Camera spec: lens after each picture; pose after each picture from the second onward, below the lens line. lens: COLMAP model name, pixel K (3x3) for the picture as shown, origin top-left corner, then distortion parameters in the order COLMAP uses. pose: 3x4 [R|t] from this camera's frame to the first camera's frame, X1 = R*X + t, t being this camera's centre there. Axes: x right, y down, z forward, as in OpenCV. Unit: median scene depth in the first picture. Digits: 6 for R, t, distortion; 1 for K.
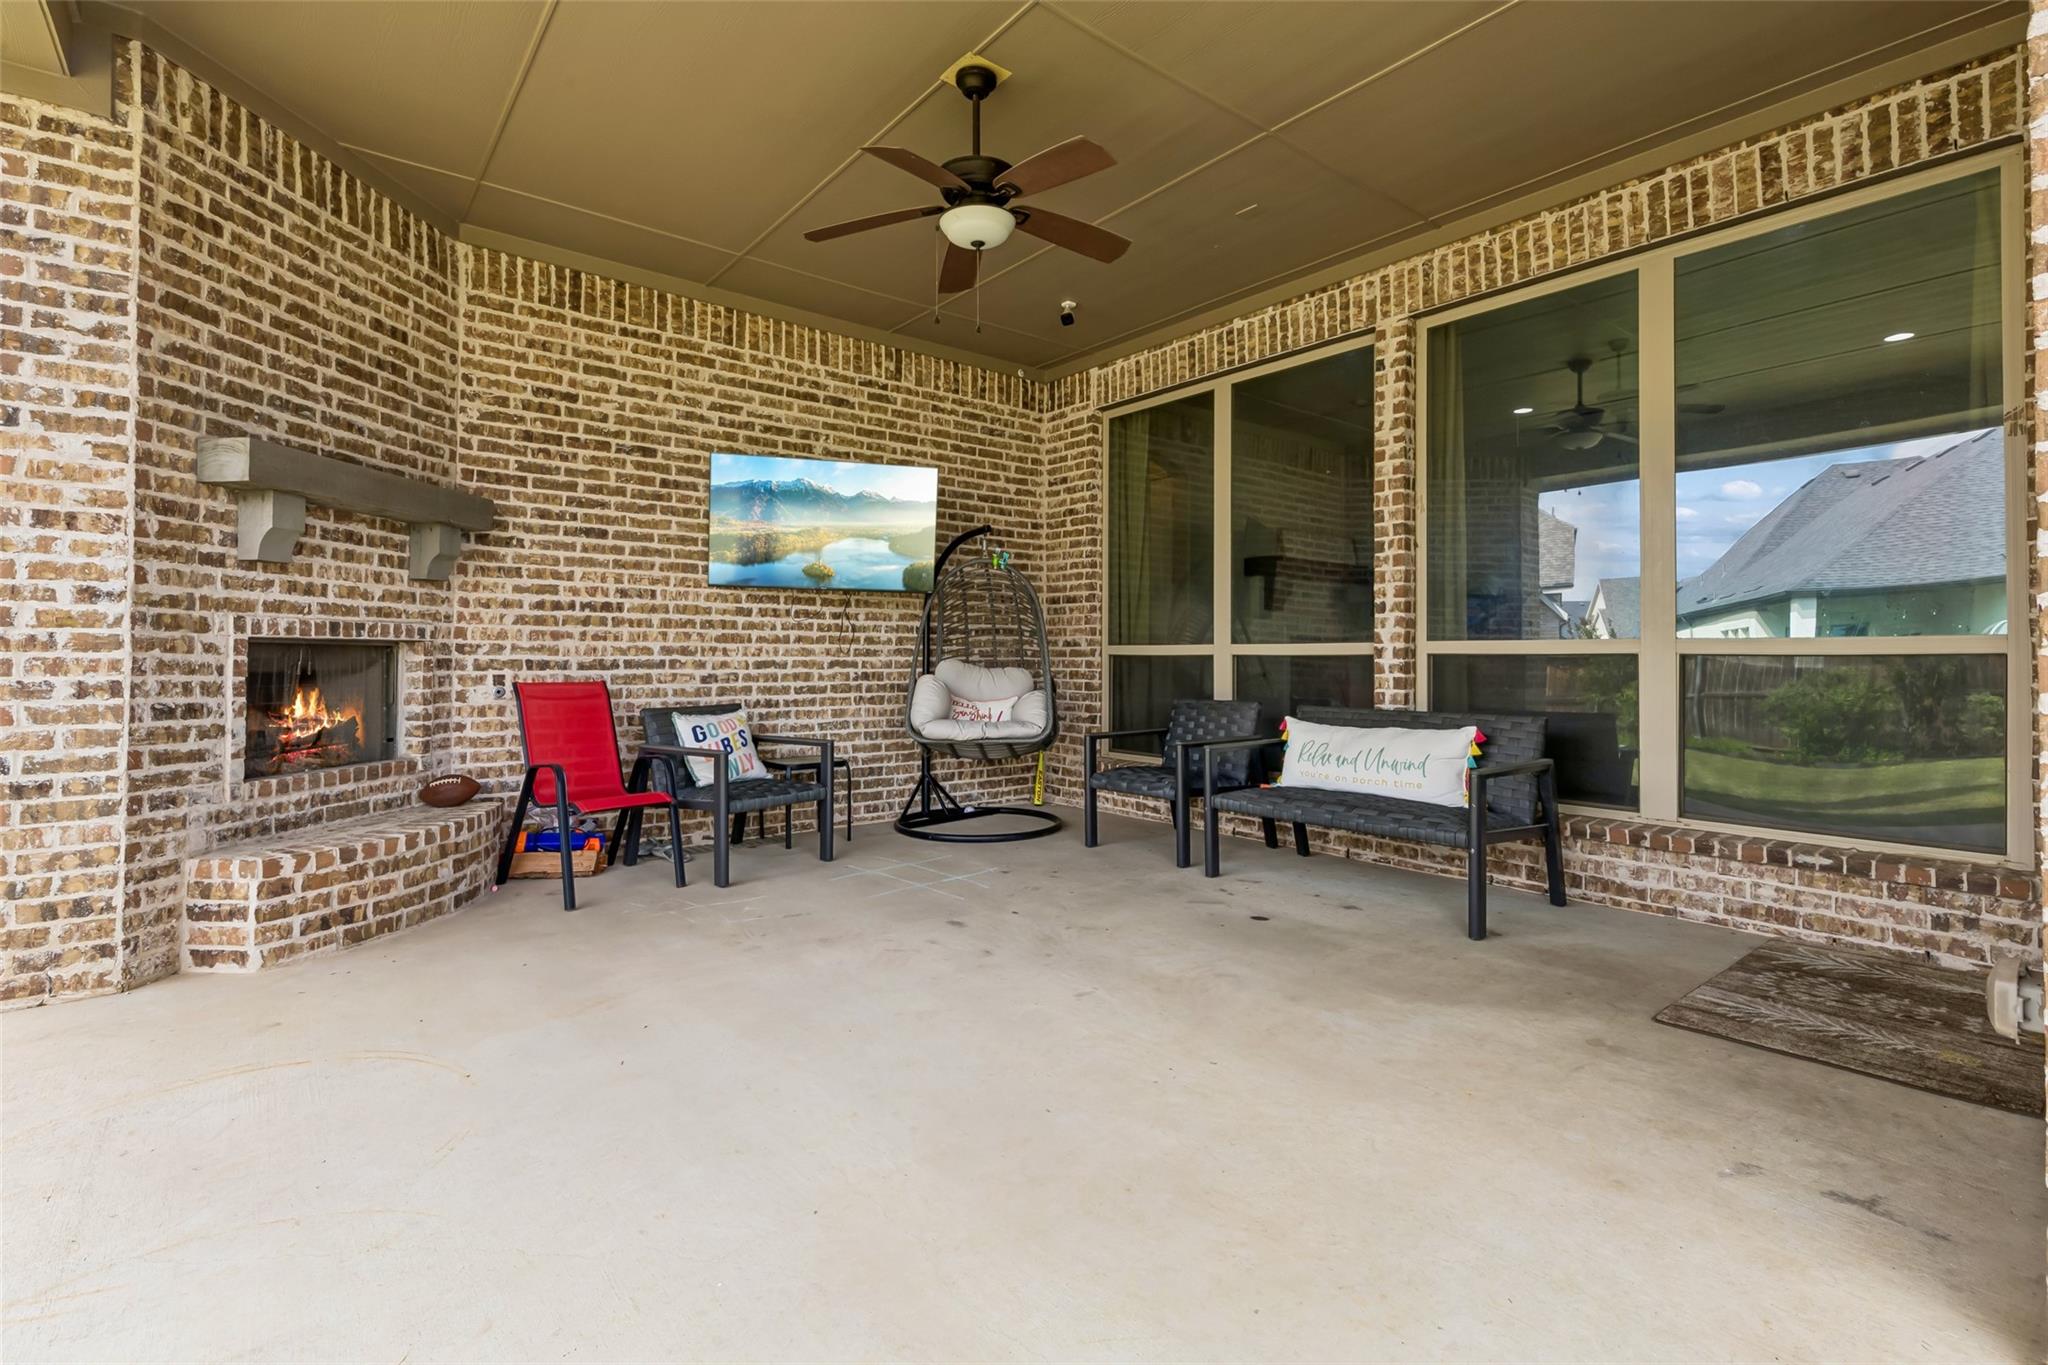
lens RADIAL K [[927.7, 0, 1023.2], [0, 927.7, 667.0], [0, 0, 1]] dist [0.004507, 0.000147]
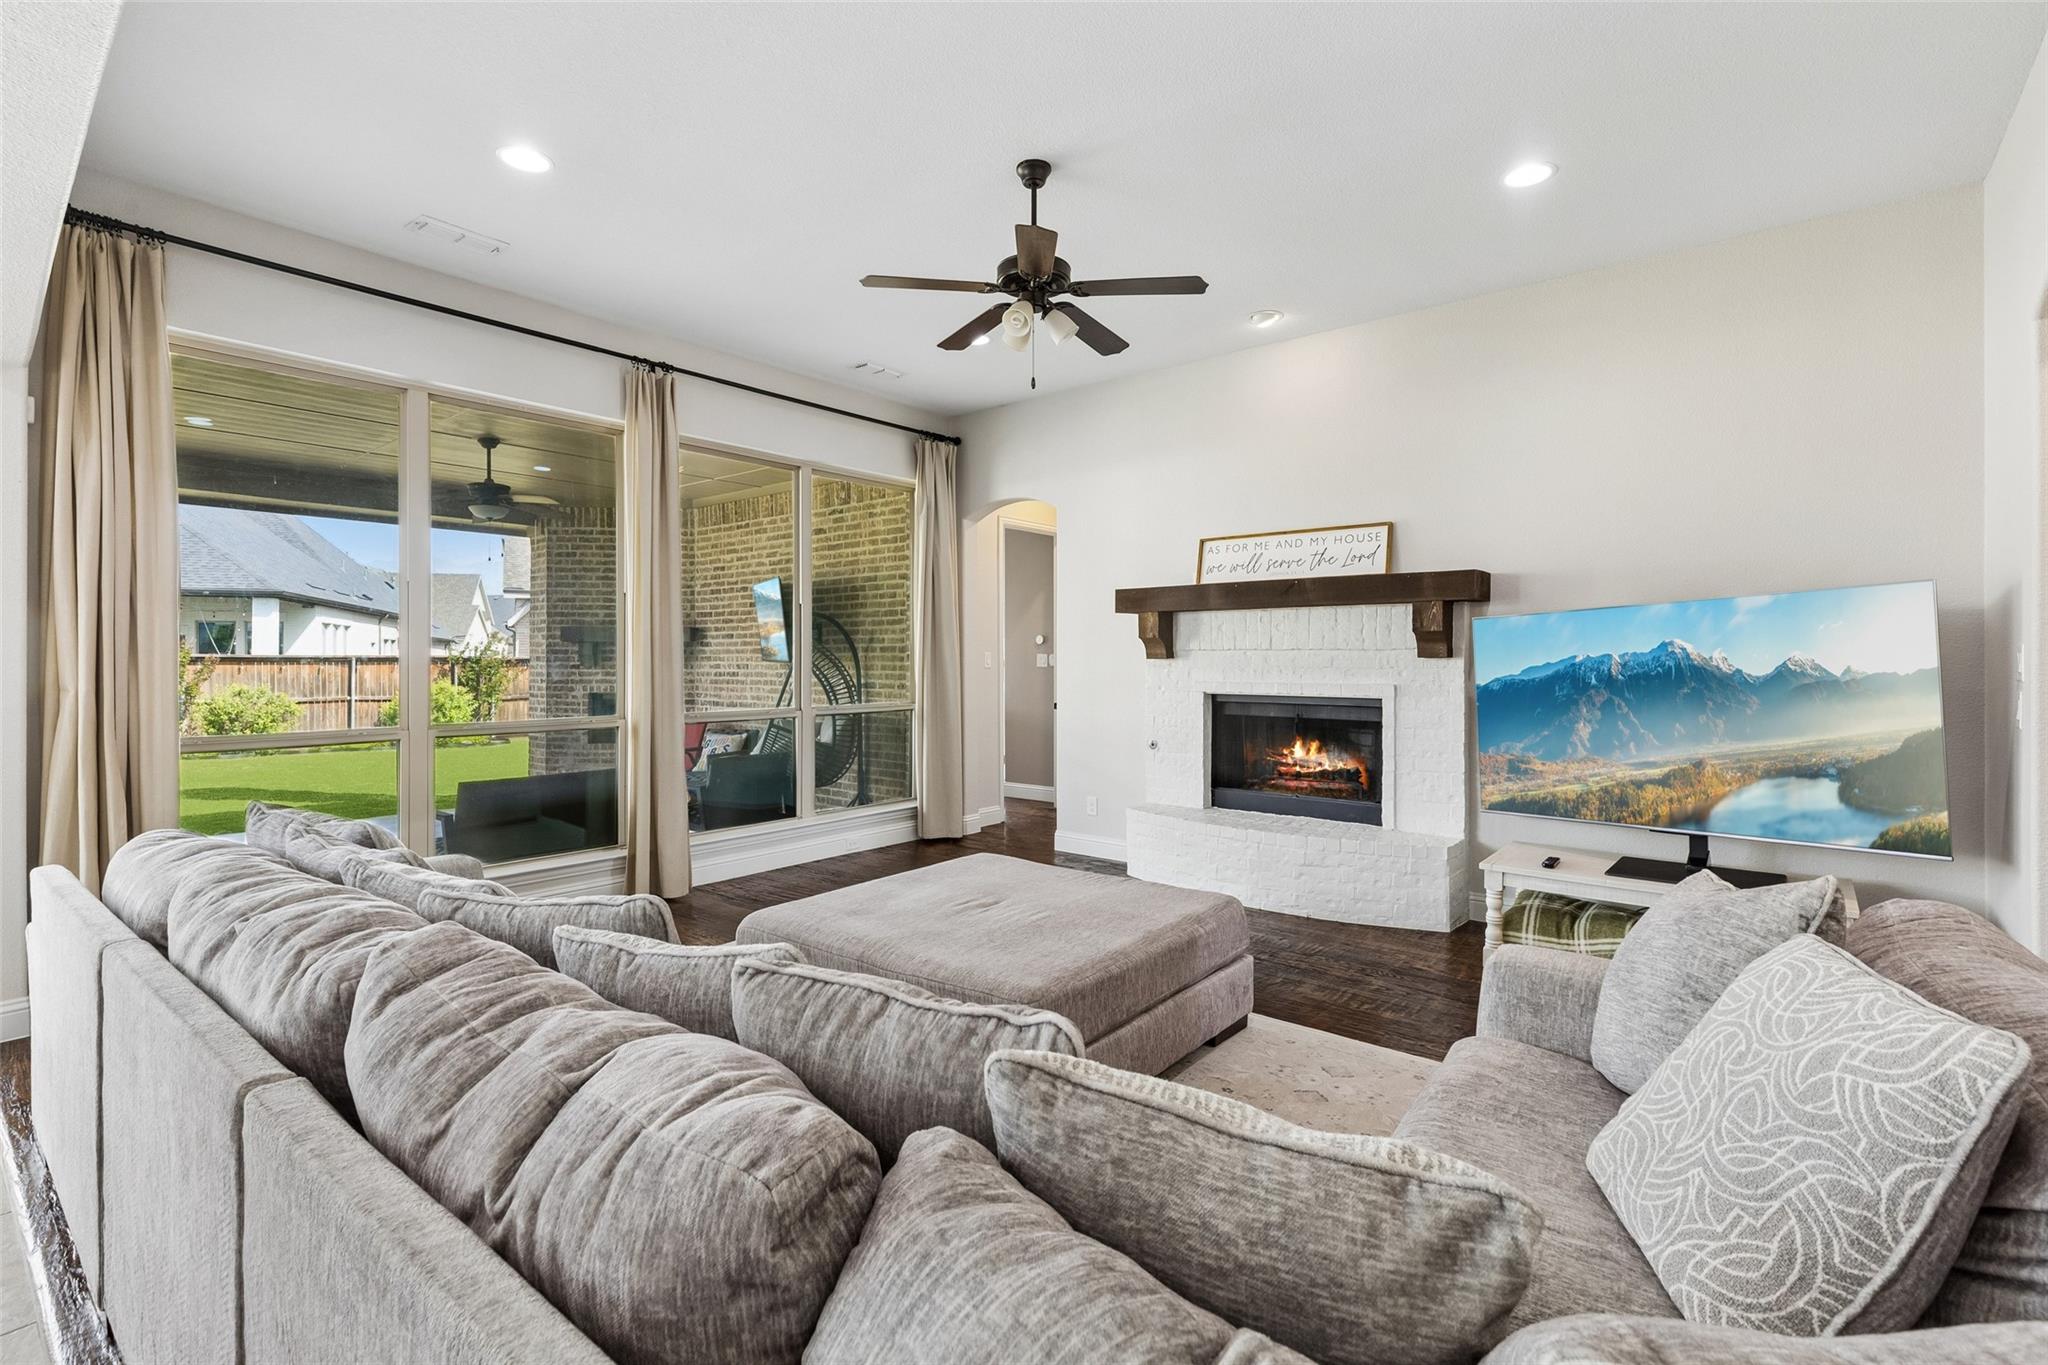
lens RADIAL K [[927.7, 0, 1025.6], [0, 927.7, 676.2], [0, 0, 1]] dist [0.004507, 0.000147]
pose [[0.220519, 0.011987, -0.975309, 2.130505], [-0.007960, 0.999913, 0.010490, -0.117790], [0.975350, 0.005451, 0.220595, 1.607908]]
